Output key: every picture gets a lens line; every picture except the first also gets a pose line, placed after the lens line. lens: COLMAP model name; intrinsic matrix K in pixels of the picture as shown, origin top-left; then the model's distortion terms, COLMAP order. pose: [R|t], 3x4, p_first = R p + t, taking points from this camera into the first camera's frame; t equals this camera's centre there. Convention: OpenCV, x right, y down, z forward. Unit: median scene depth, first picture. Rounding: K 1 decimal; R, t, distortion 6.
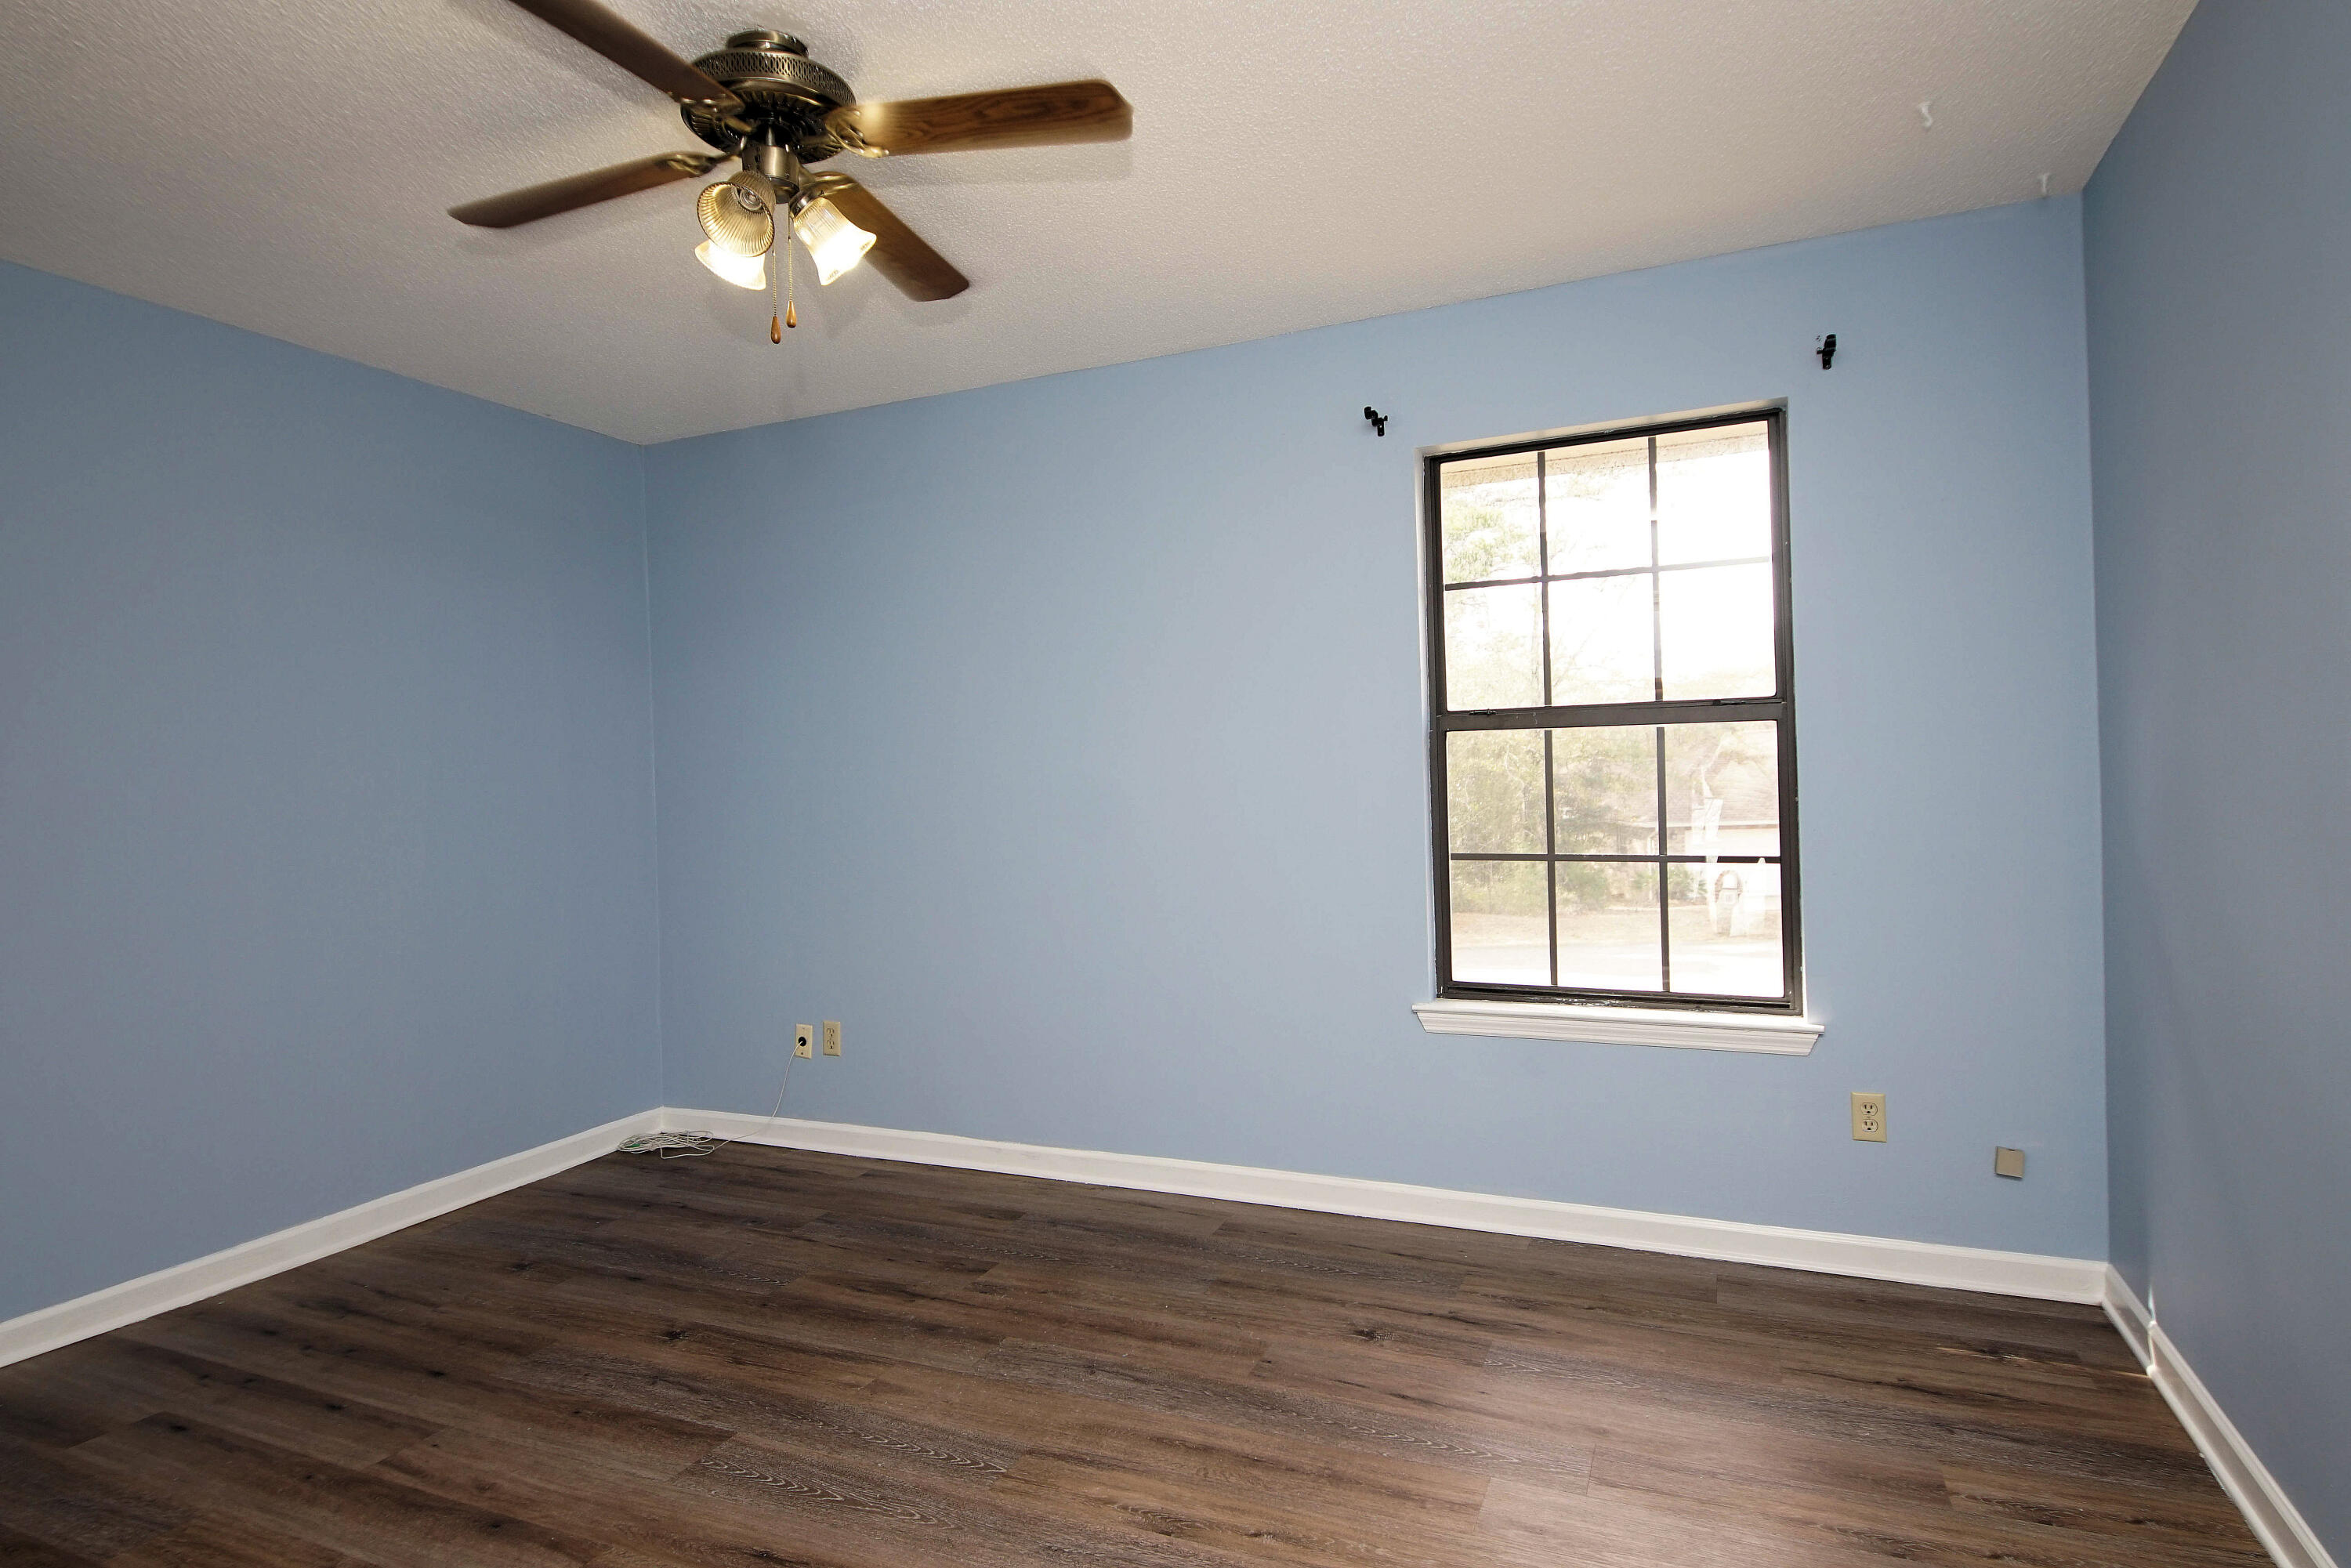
lens RADIAL K [[1260.9, 0, 1155.5], [0, 1260.9, 778.4], [0, 0, 1]] dist [0.028165, -0.025574]
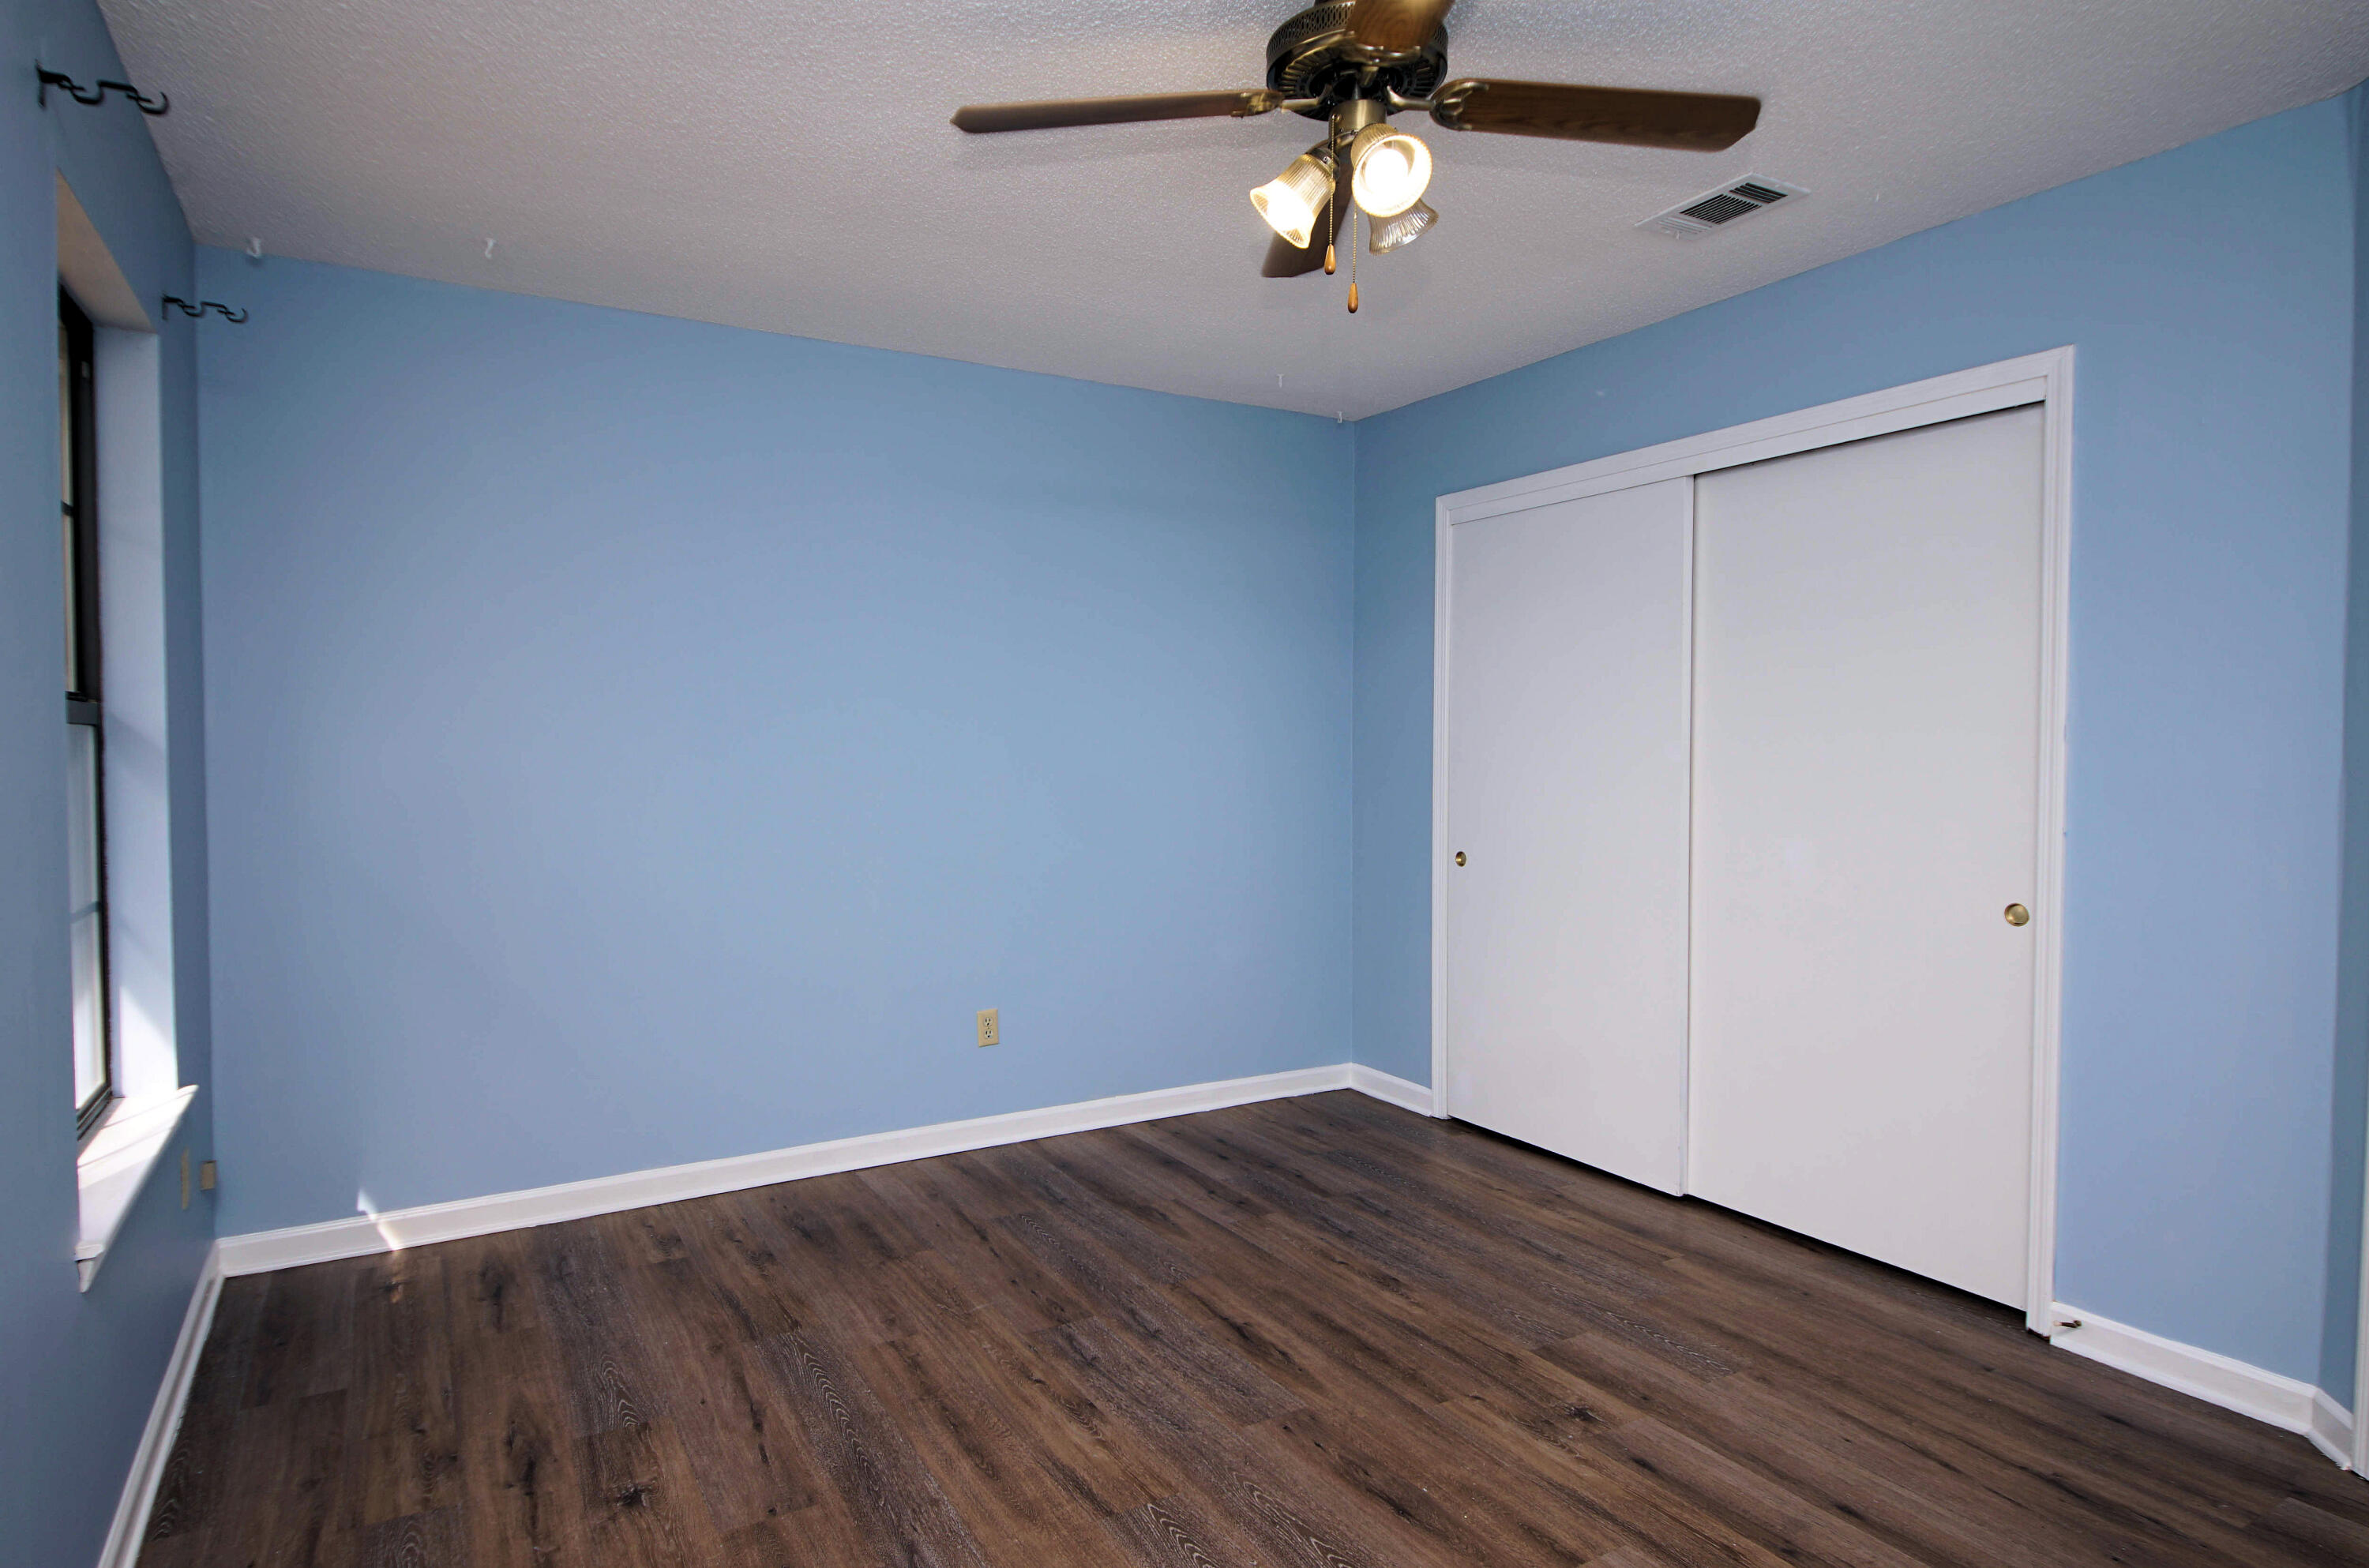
lens RADIAL K [[1286.4, 0, 1188.2], [0, 1286.4, 763.0], [0, 0, 1]] dist [0.017914, -0.007374]
pose [[-0.821201, 0.015966, 0.570415, -0.700407], [0.022822, 0.999728, 0.004873, -0.013155], [-0.570182, 0.017020, -0.821342, 1.761364]]
